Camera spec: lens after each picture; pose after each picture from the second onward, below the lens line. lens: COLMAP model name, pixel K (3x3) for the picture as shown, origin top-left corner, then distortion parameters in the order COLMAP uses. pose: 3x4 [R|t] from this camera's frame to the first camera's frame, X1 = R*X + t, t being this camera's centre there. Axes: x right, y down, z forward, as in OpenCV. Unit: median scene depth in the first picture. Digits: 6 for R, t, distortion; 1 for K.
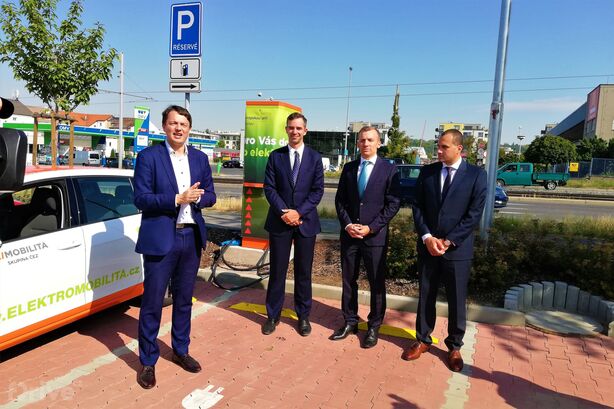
lens RADIAL K [[462.4, 0, 308.1], [0, 462.4, 202.3], [0, 0, 1]] dist [0.048264, -0.061133]
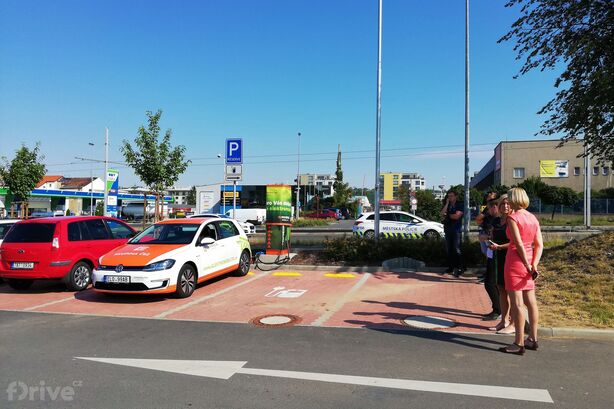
lens RADIAL K [[462.4, 0, 310.1], [0, 462.4, 209.9], [0, 0, 1]] dist [0.048264, -0.061133]
pose [[0.992408, -0.038691, 0.116744, -0.153357], [0.049460, 0.994639, -0.090807, 0.080078], [-0.112605, 0.095892, 0.989002, -0.903691]]
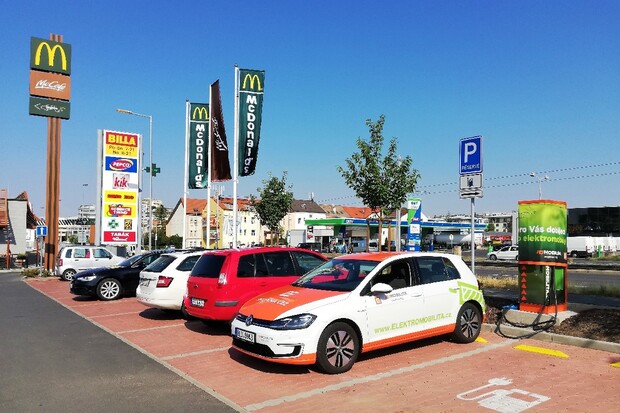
lens RADIAL K [[466.9, 0, 306.6], [0, 466.9, 224.0], [0, 0, 1]] dist [0.048264, -0.061133]
pose [[0.848093, -0.055175, -0.526967, 0.051628], [-0.017200, 0.991172, -0.131459, 0.033181], [0.529569, 0.120553, 0.839657, -0.394557]]
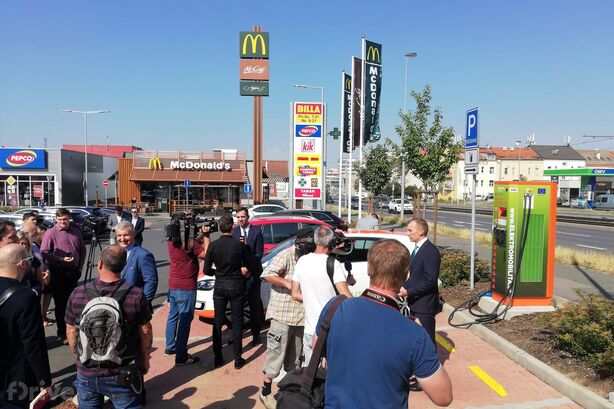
lens RADIAL K [[462.4, 0, 307.1], [0, 462.4, 203.9], [0, 0, 1]] dist [0.048264, -0.061133]
pose [[0.464769, -0.003825, -0.885424, 0.607510], [-0.070050, 0.996697, -0.041076, -0.055992], [0.882657, 0.081115, 0.462966, -0.020837]]
